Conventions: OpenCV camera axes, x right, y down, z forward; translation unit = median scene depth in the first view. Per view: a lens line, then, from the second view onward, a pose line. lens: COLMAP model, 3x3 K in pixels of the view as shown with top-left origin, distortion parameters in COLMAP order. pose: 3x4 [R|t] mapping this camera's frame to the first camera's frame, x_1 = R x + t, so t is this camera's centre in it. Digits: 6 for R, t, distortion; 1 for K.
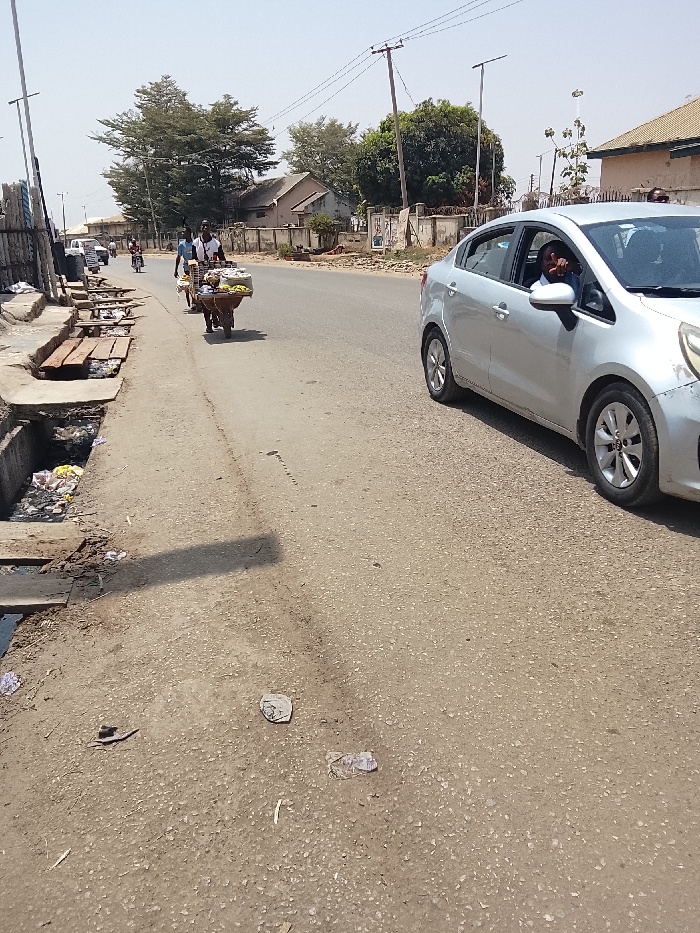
lens RADIAL K [[724.5, 0, 350.0], [0, 724.5, 466.5], [0, 0, 1]] dist [0.071311, -0.123459]
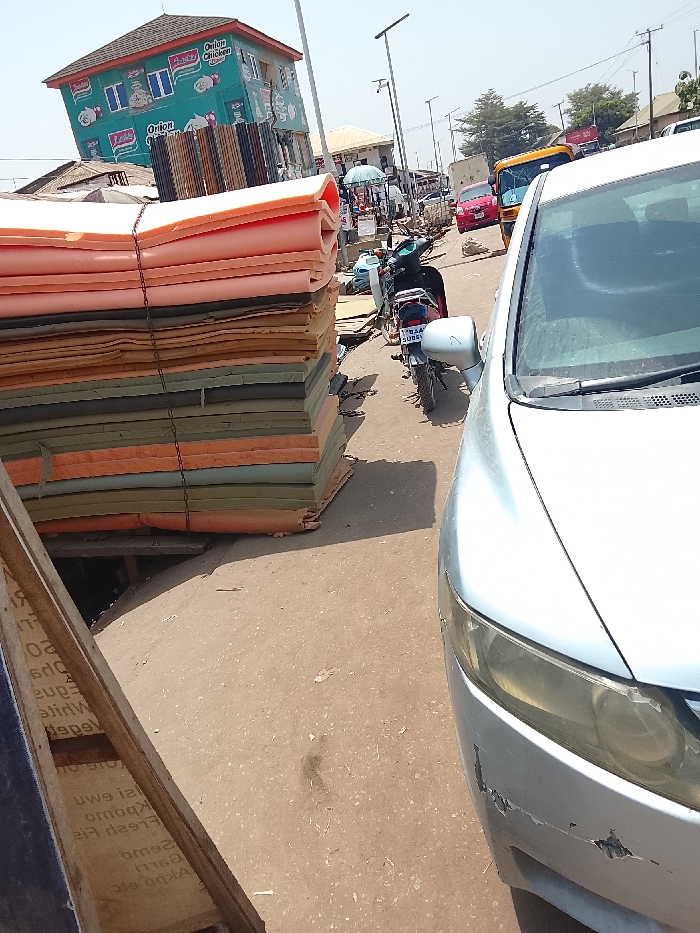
lens RADIAL K [[724.5, 0, 350.0], [0, 724.5, 466.5], [0, 0, 1]] dist [0.071311, -0.123459]
pose [[0.899203, 0.017832, -0.437168, 0.243624], [0.024745, 0.995497, 0.091503, 0.229048], [0.436831, -0.093097, 0.894713, -0.863361]]
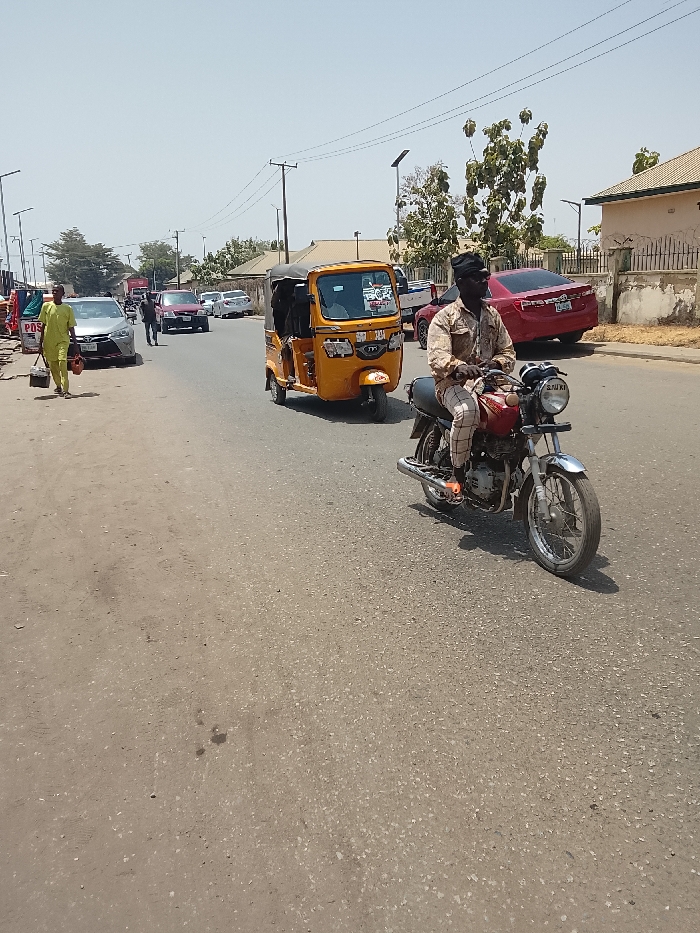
lens RADIAL K [[724.5, 0, 350.0], [0, 724.5, 466.5], [0, 0, 1]] dist [0.071311, -0.123459]
pose [[0.993993, 0.007133, 0.109215, 0.328753], [0.000079, 0.997827, -0.065886, 0.327504], [-0.109448, 0.065498, 0.991832, -1.202927]]
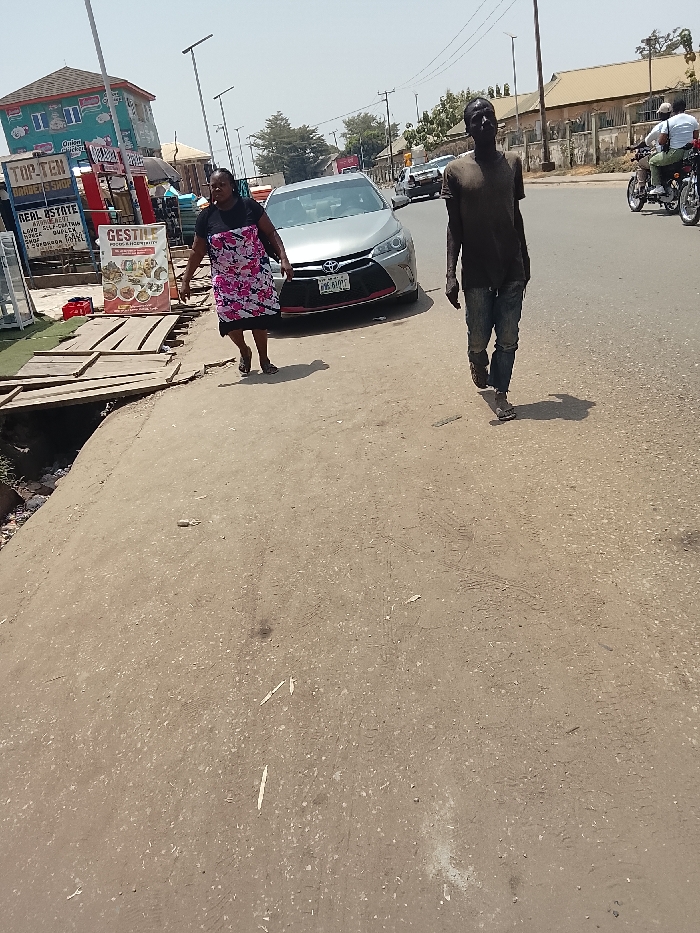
lens RADIAL K [[724.5, 0, 350.0], [0, 724.5, 466.5], [0, 0, 1]] dist [0.071311, -0.123459]
pose [[0.982113, -0.032624, -0.185442, 0.307029], [0.050387, 0.994493, 0.091894, 0.305561], [0.181423, -0.099594, 0.978349, -1.125759]]
